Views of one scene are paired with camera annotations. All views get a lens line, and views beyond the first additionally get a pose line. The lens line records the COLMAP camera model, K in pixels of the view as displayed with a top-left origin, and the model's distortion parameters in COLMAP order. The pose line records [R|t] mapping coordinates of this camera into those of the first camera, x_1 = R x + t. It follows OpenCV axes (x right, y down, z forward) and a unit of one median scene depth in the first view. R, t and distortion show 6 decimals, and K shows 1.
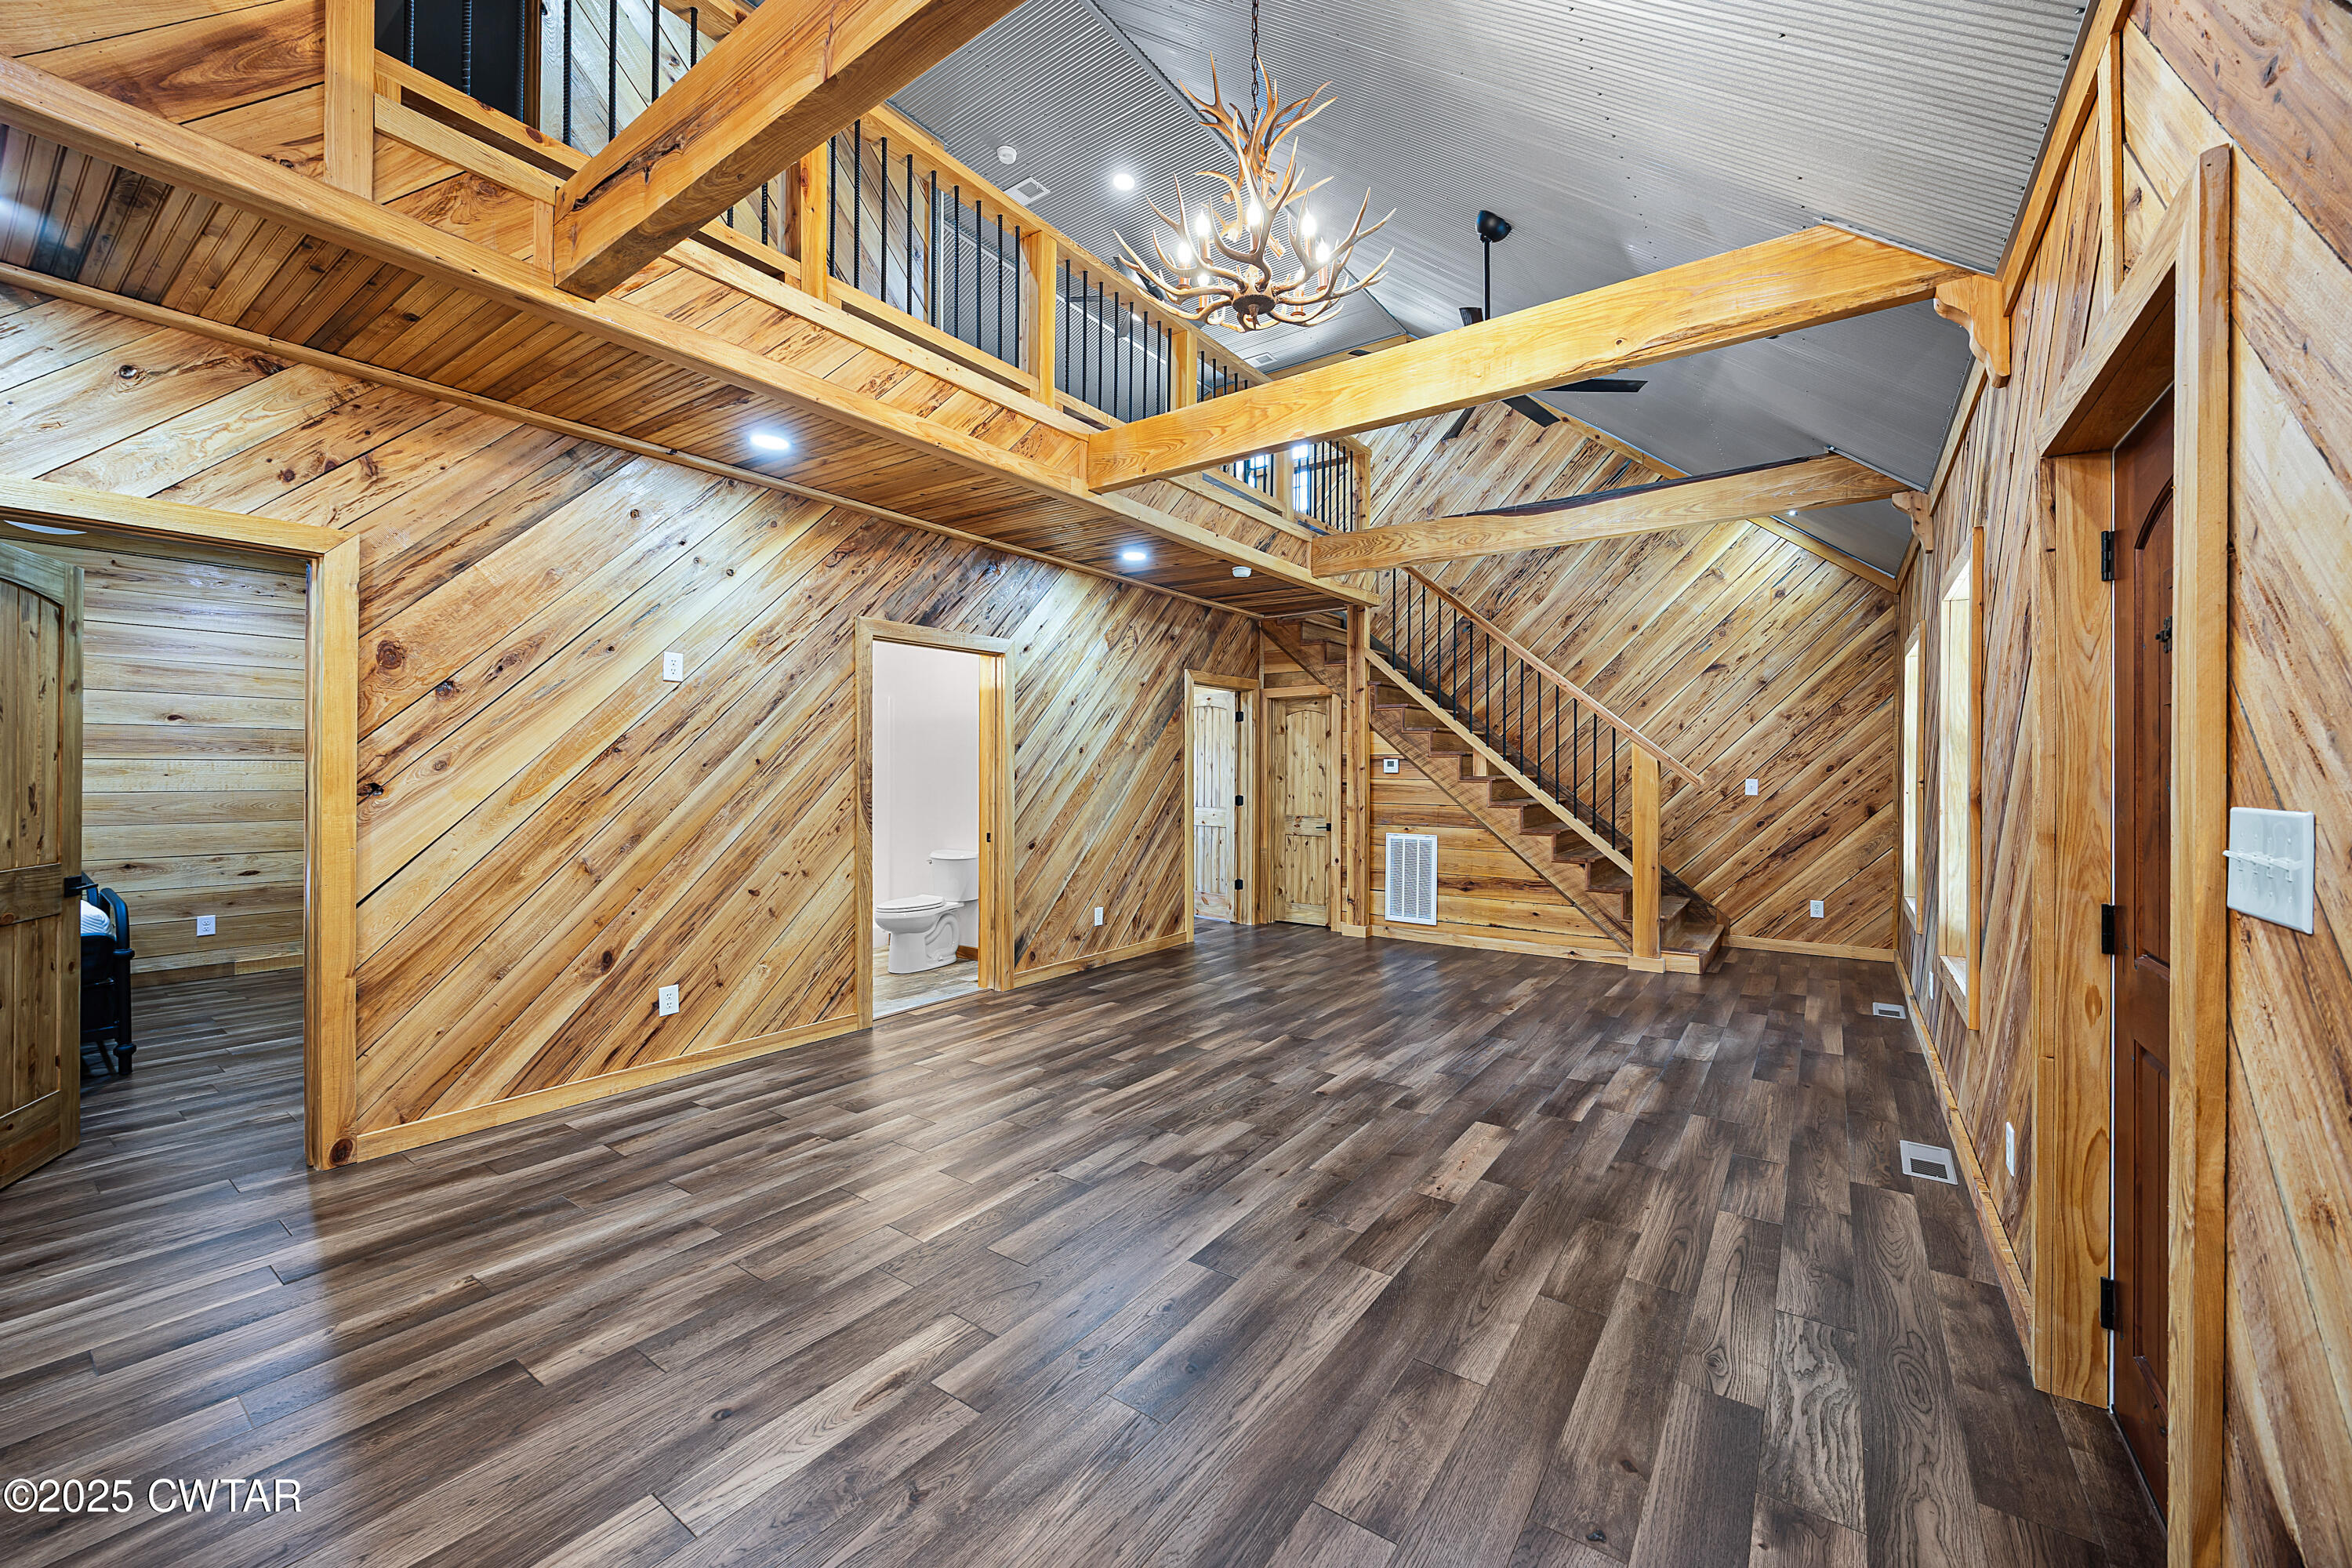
lens RADIAL K [[911.9, 0, 1180.4], [0, 911.9, 772.5], [0, 0, 1]] dist [-0.001462, -0.000029]
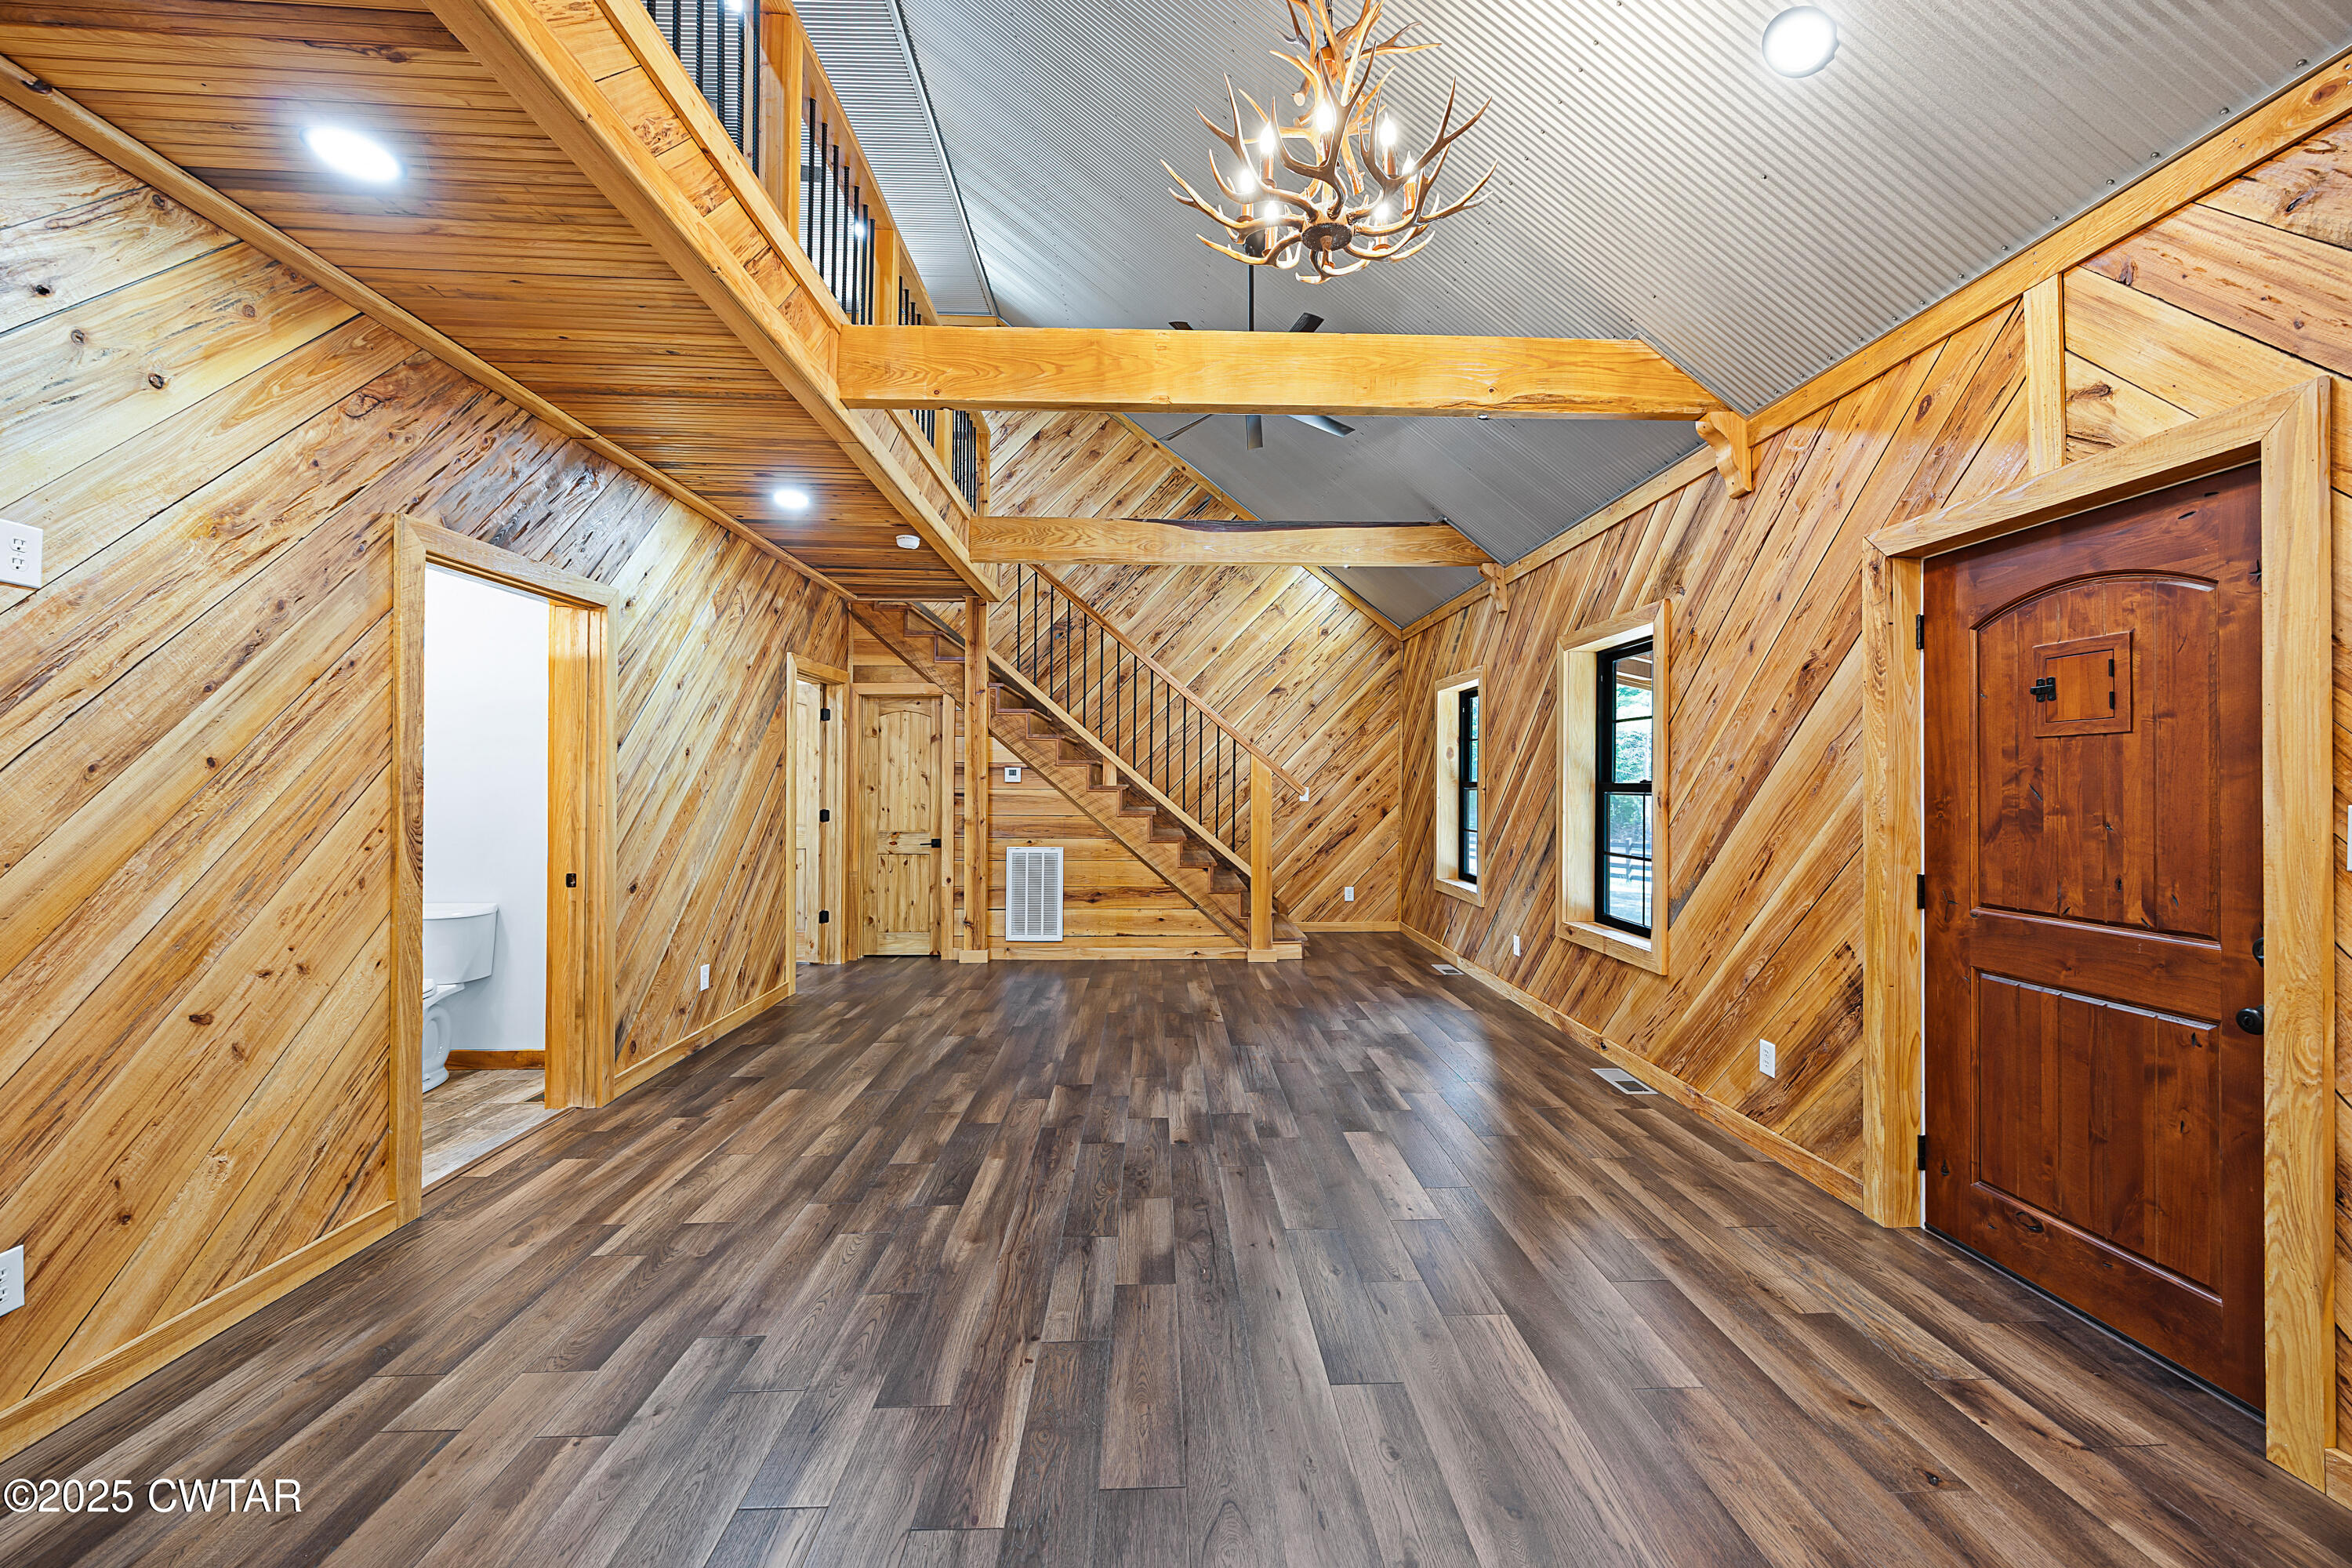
lens RADIAL K [[918.6, 0, 1190.5], [0, 918.6, 777.5], [0, 0, 1]] dist [-0.000273, 0.000130]
pose [[0.787876, 0.002136, 0.615830, -0.324026], [0.000349, 0.999992, -0.003916, -0.001091], [-0.615834, 0.003301, 0.787869, 0.235292]]
